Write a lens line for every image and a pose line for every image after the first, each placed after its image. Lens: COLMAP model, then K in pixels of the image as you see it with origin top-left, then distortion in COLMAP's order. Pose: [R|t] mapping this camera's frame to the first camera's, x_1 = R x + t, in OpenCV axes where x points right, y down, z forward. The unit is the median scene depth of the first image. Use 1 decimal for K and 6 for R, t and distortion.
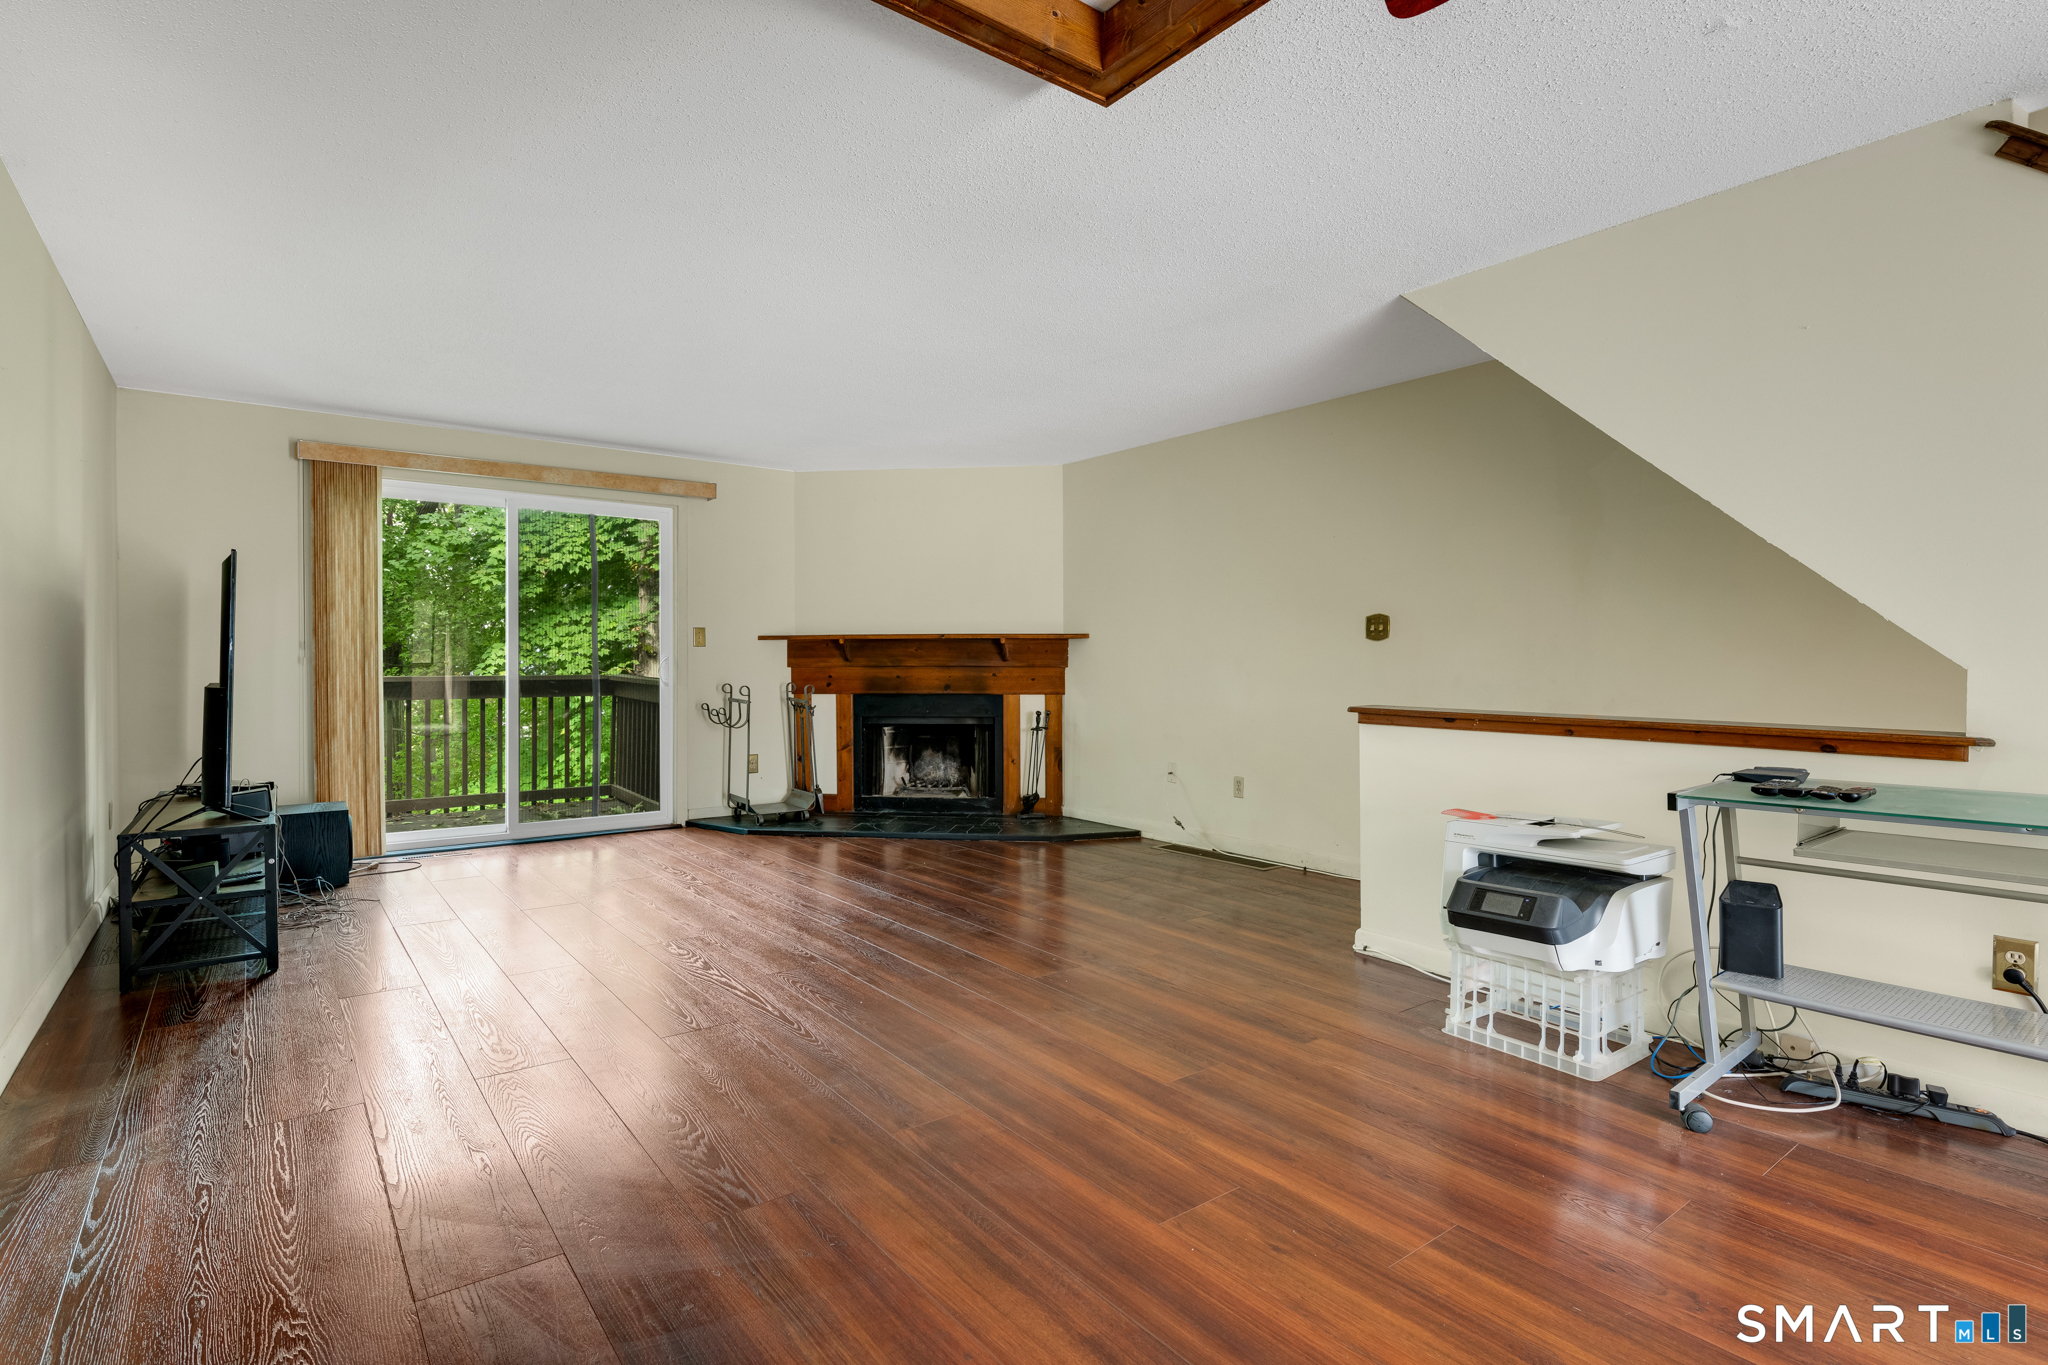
lens RADIAL K [[987.0, 0, 1018.9], [0, 987.0, 686.4], [0, 0, 1]] dist [-0.001575, -0.000067]
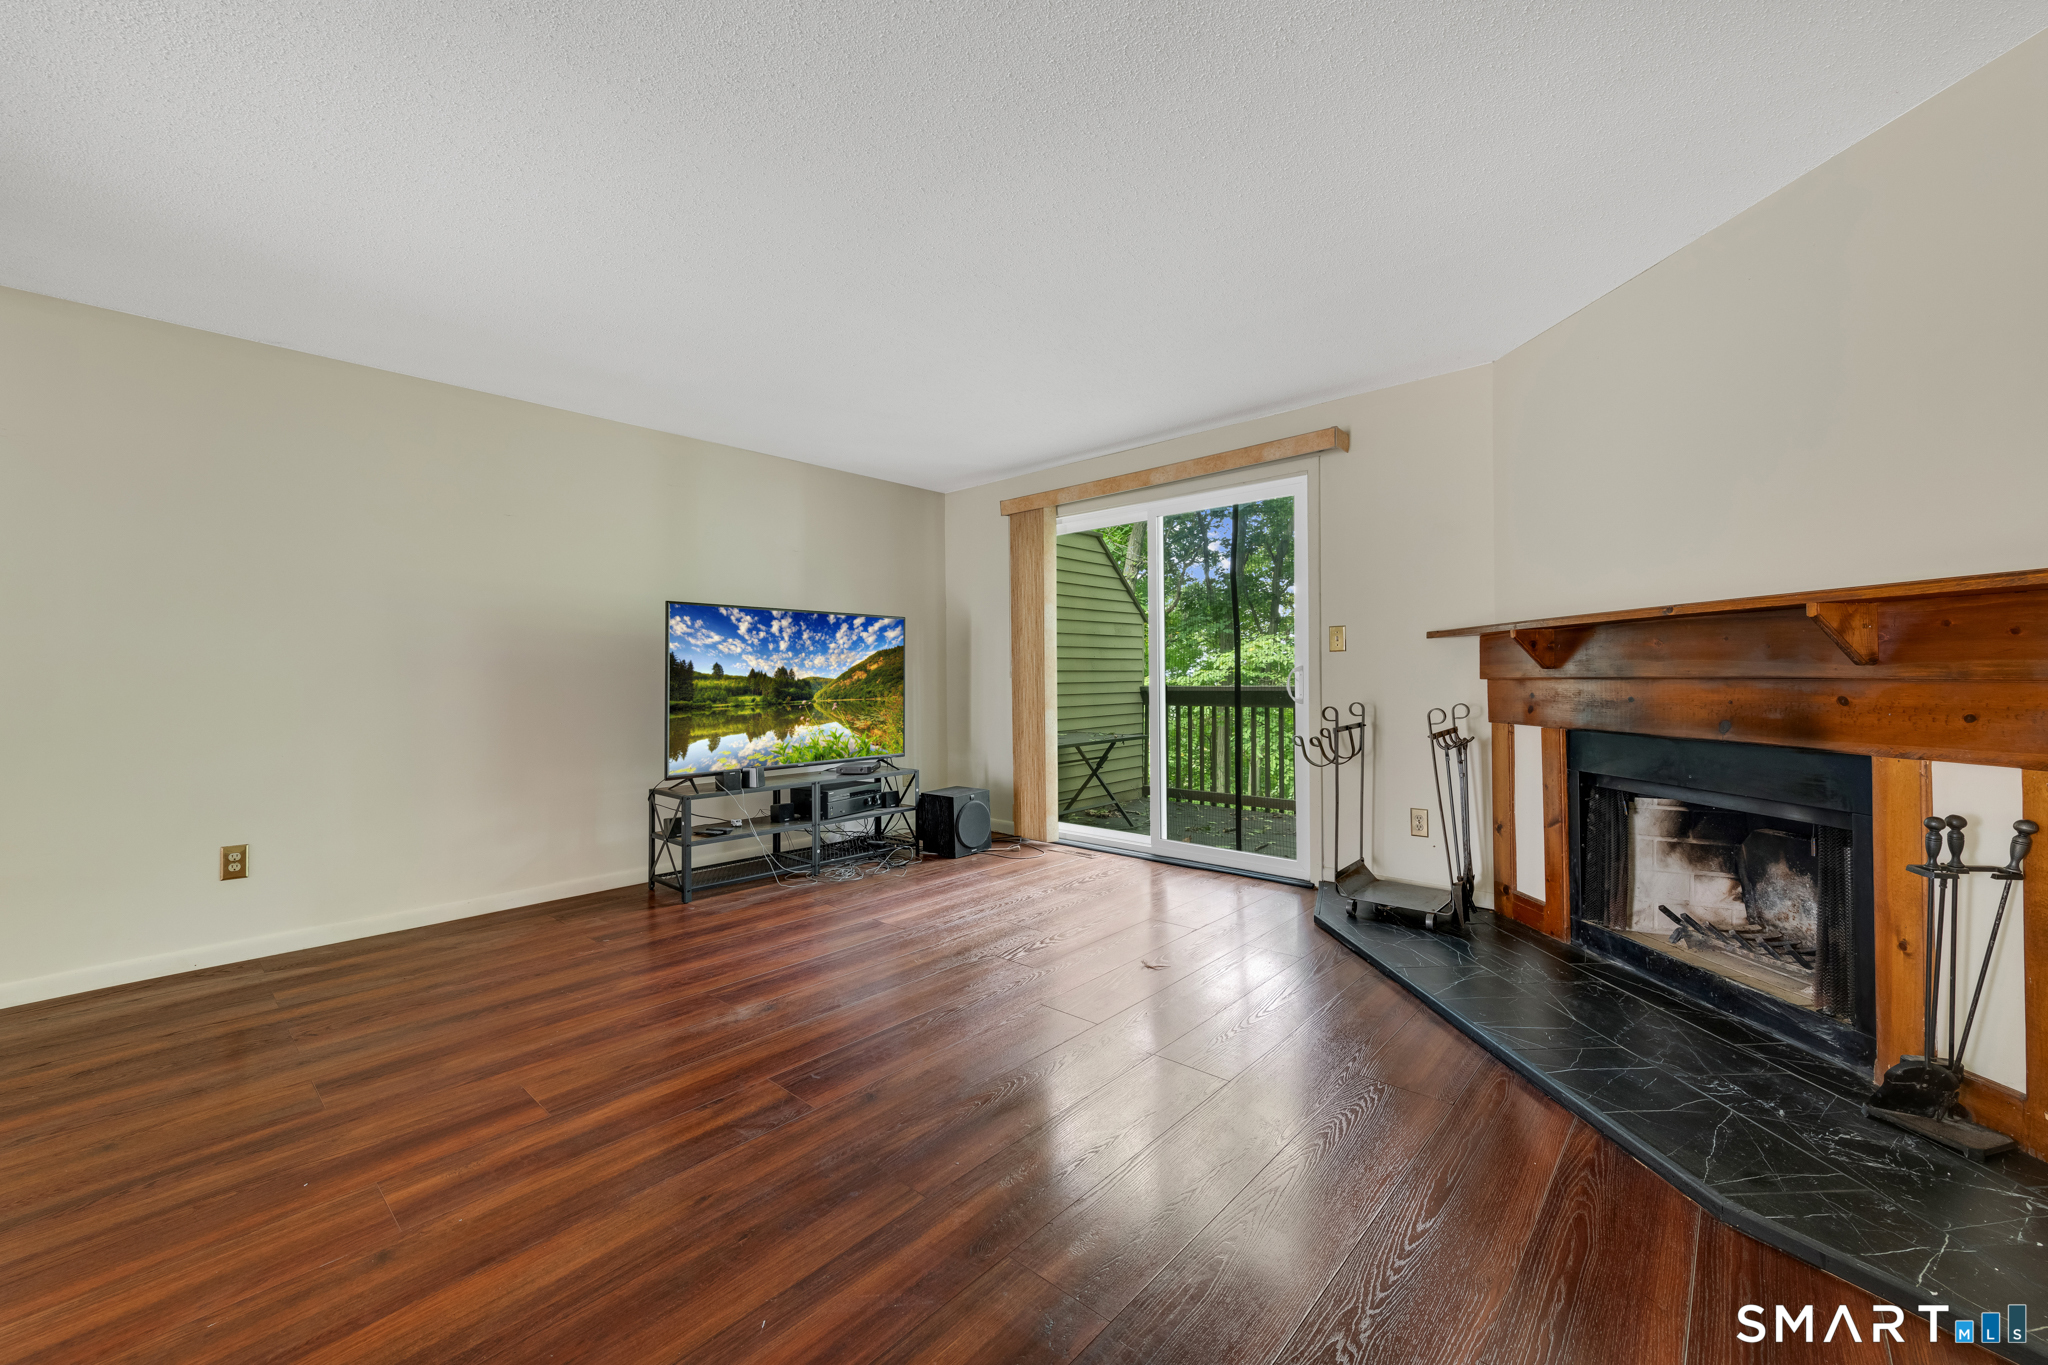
lens RADIAL K [[819.2, 0, 1015.4], [0, 819.2, 681.9], [0, 0, 1]] dist [0.002480, -0.000375]
pose [[0.165123, 0.006456, -0.986252, 0.246215], [-0.011075, 0.999928, 0.004691, -0.018097], [0.986211, 0.010148, 0.165182, 0.672056]]
